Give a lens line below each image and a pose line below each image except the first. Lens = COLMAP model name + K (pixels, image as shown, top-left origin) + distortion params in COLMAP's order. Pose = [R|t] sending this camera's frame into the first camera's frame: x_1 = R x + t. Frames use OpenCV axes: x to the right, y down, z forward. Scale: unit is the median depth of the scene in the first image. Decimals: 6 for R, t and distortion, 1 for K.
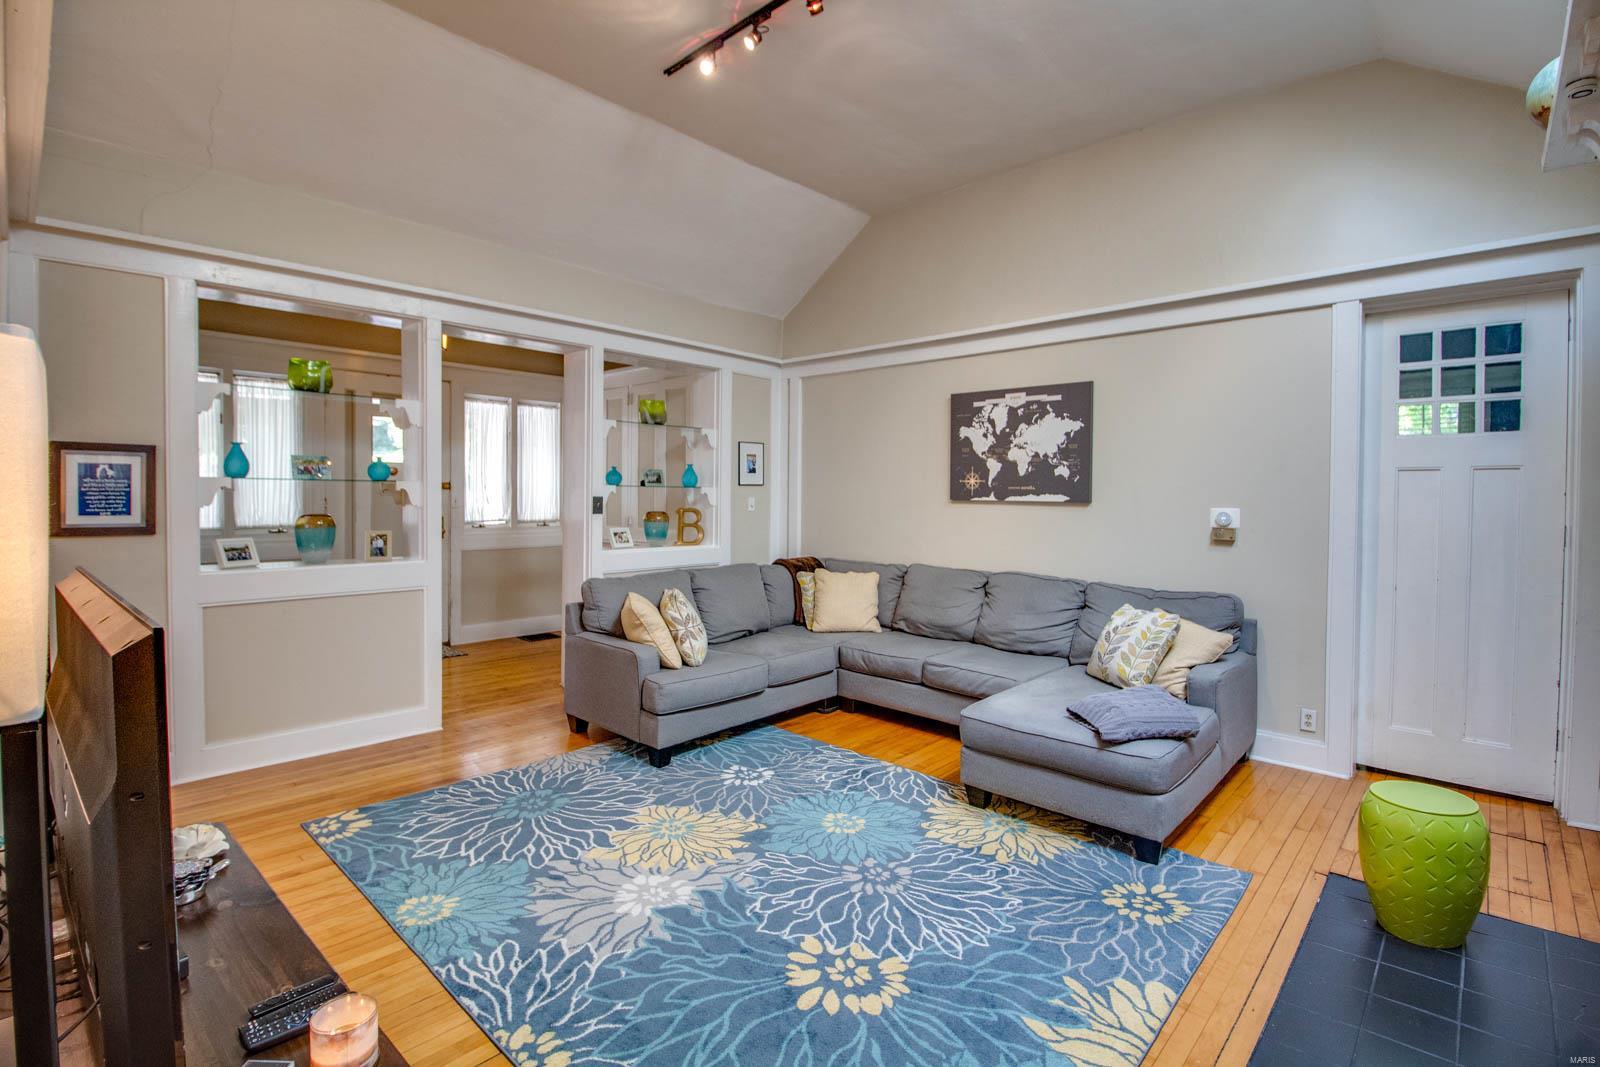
lens RADIAL K [[749.8, 0, 797.9], [0, 749.8, 522.0], [0, 0, 1]] dist [-0.003597, -0.000340]
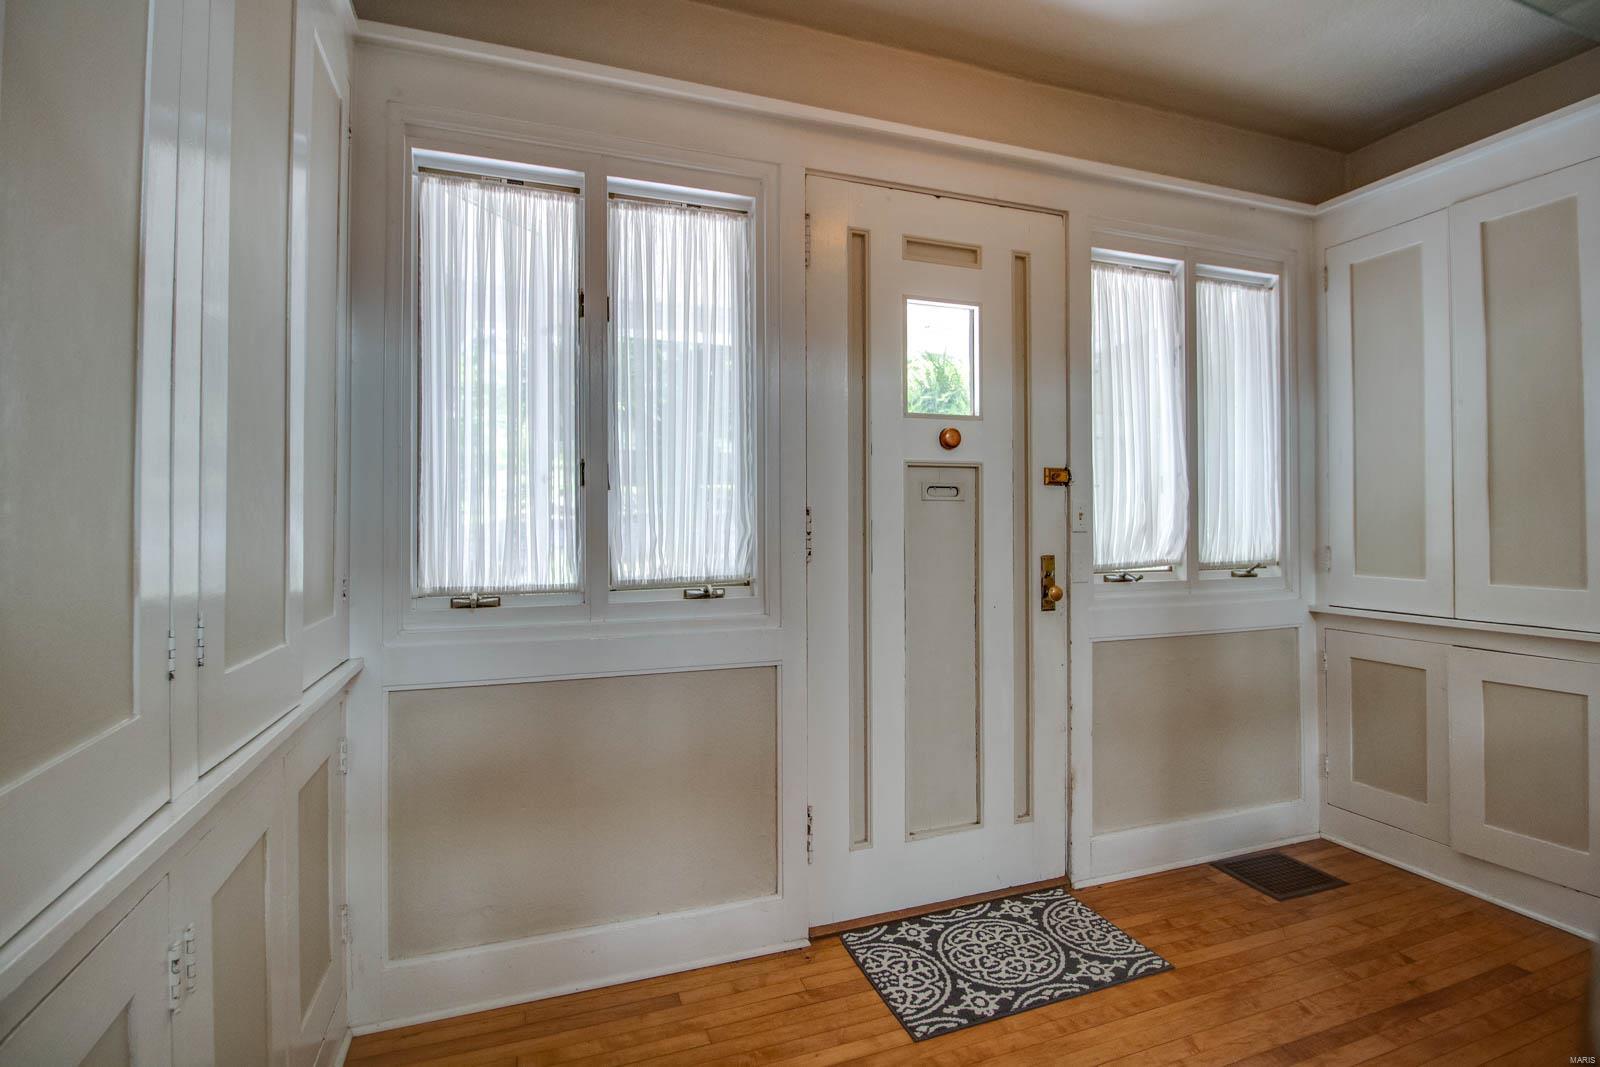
lens RADIAL K [[749.8, 0, 798.9], [0, 749.8, 533.5], [0, 0, 1]] dist [-0.003597, -0.000340]
pose [[0.890352, -0.007207, -0.455215, -0.475225], [-0.003058, 0.999757, -0.021809, -0.010762], [0.455262, 0.020810, 0.890114, 0.678999]]
